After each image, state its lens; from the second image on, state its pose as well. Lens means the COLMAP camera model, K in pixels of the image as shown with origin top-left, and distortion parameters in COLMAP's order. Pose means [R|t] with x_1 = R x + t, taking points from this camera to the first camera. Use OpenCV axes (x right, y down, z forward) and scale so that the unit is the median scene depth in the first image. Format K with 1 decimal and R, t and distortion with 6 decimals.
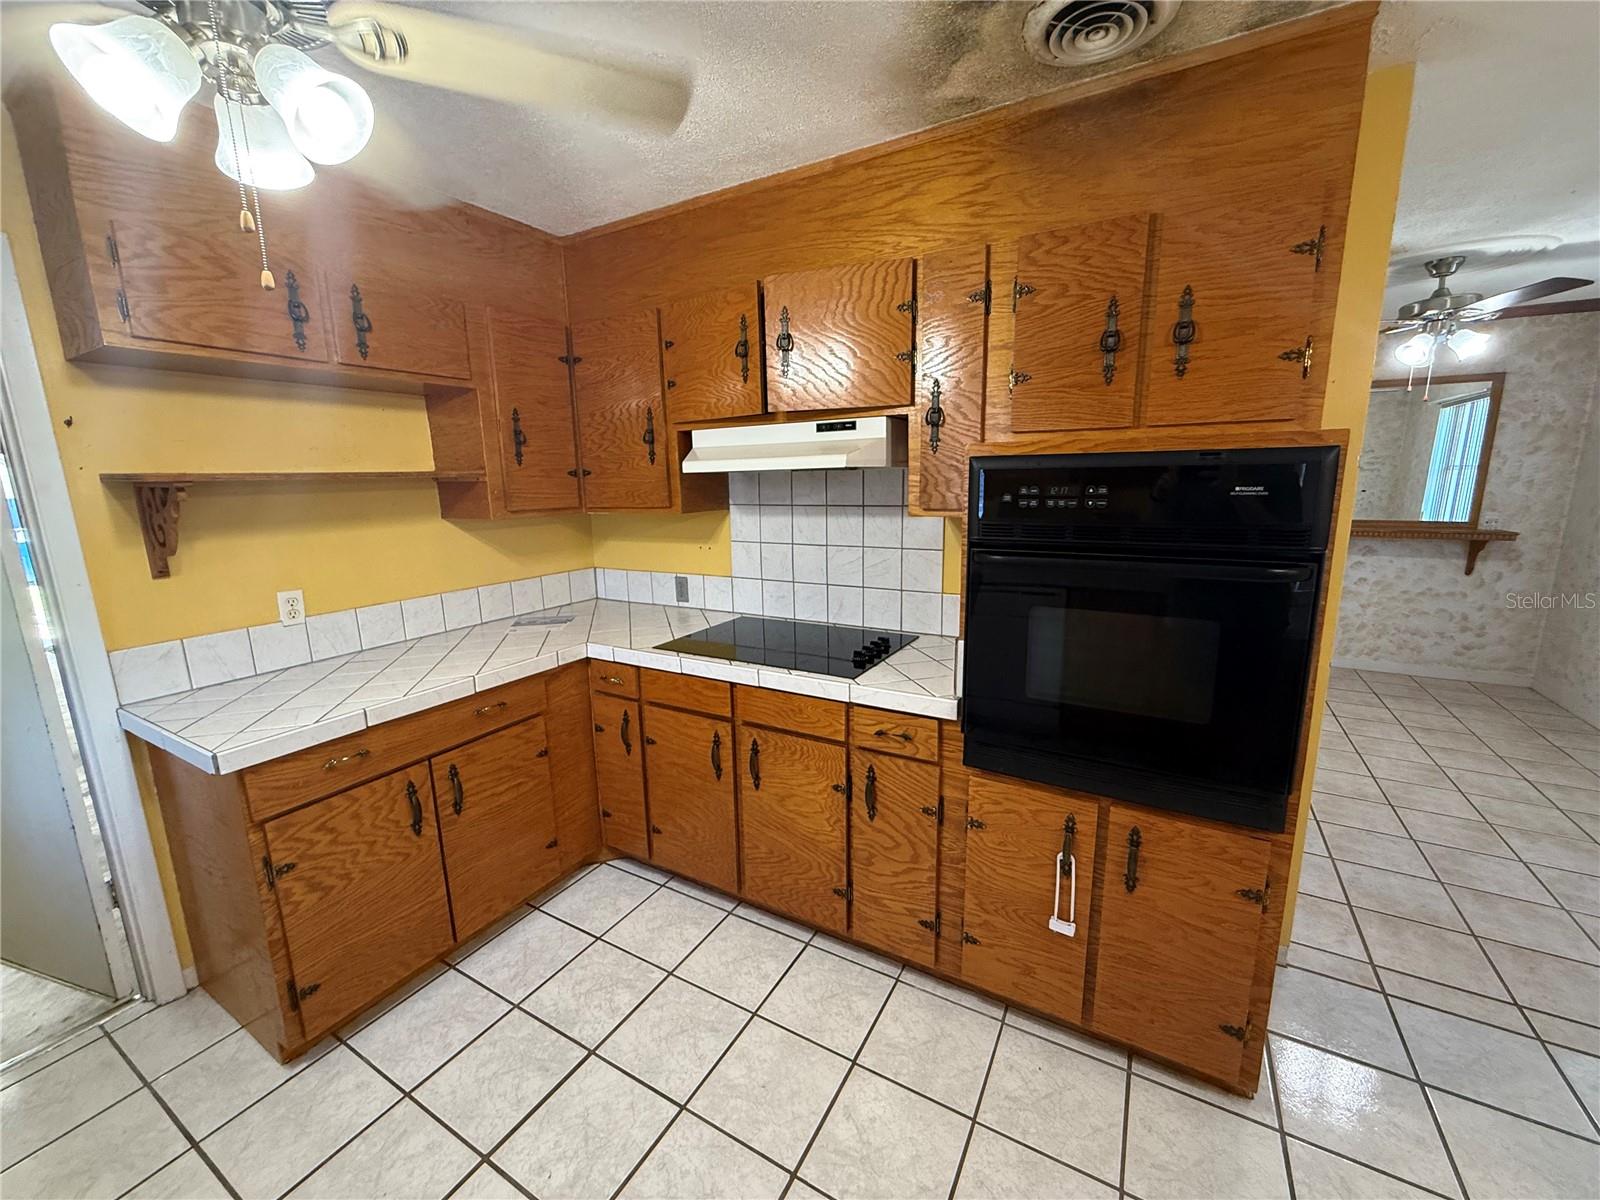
lens RADIAL K [[640.1, 0, 800.0], [0, 640.1, 600.0], [0, 0, 1]] dist [-0.001446, 0.000505]
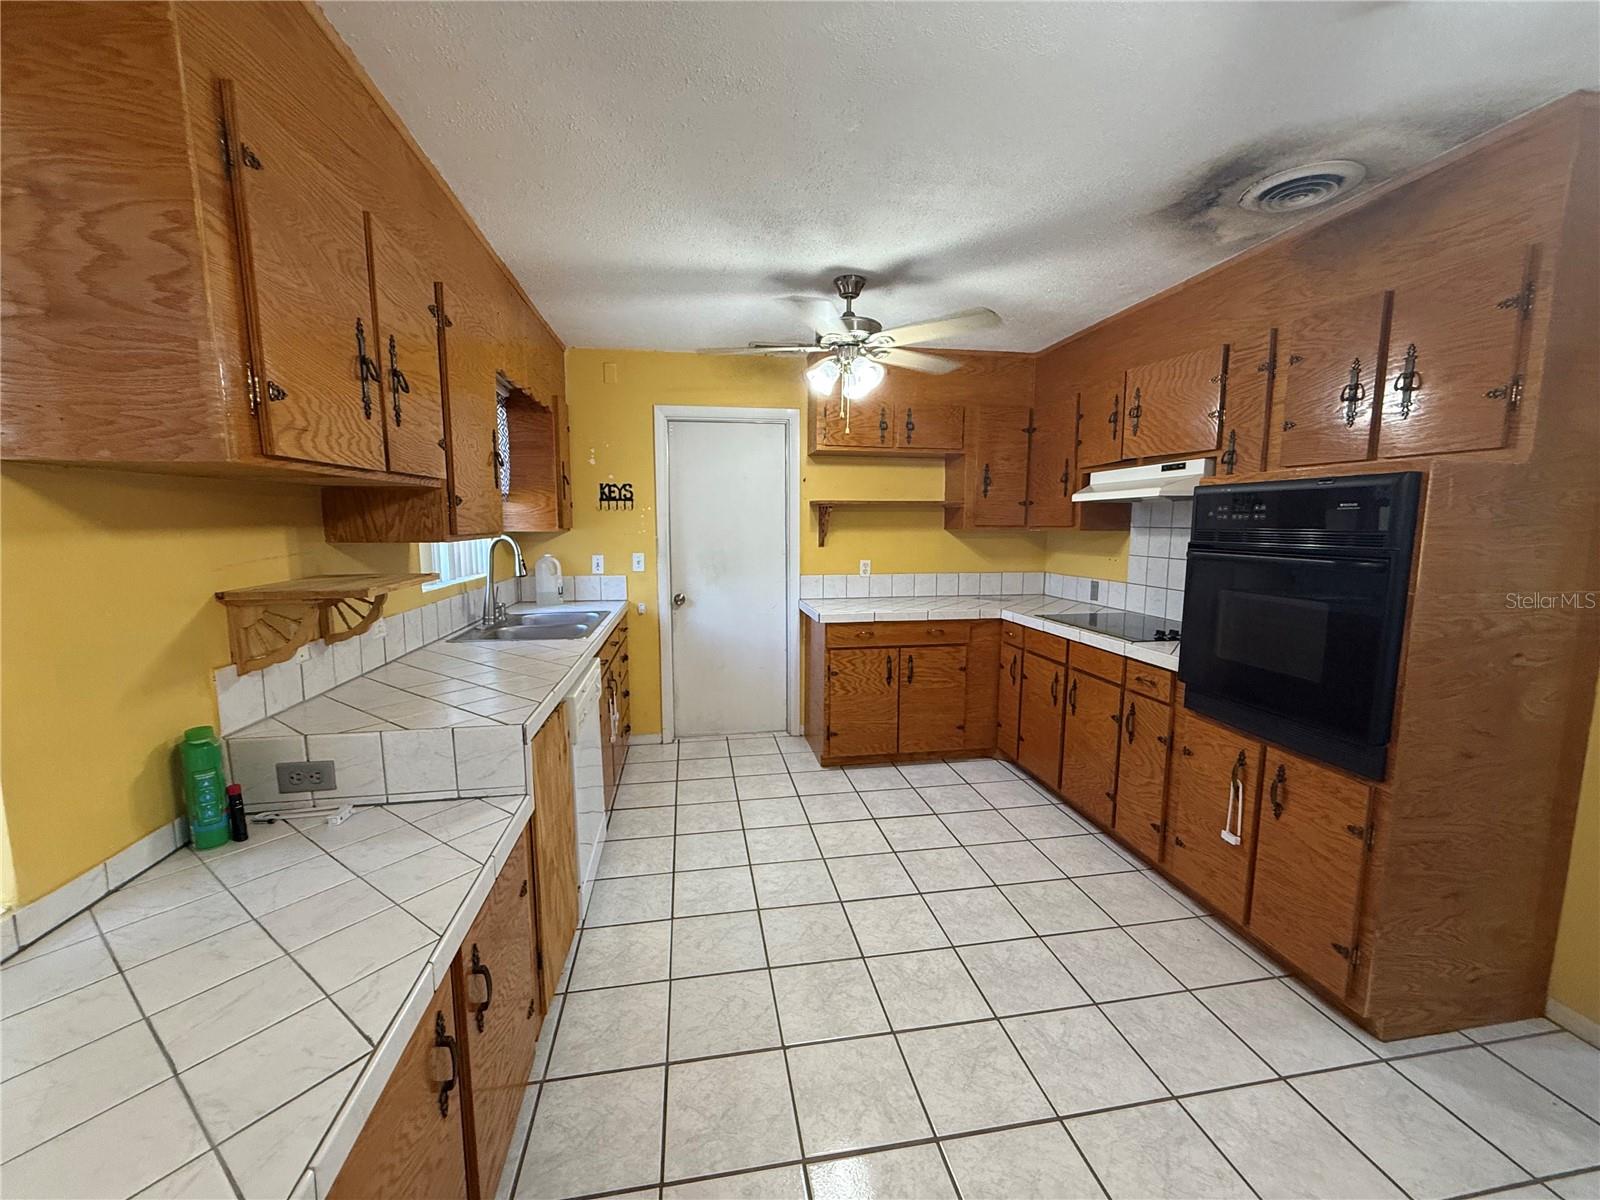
lens RADIAL K [[640.1, 0, 800.0], [0, 640.1, 600.0], [0, 0, 1]] dist [-0.001446, 0.000505]
pose [[0.641196, 0.113713, -0.758905, 0.695850], [-0.161441, 0.986816, 0.011462, 0.137934], [0.750203, 0.115169, 0.651100, -0.512343]]
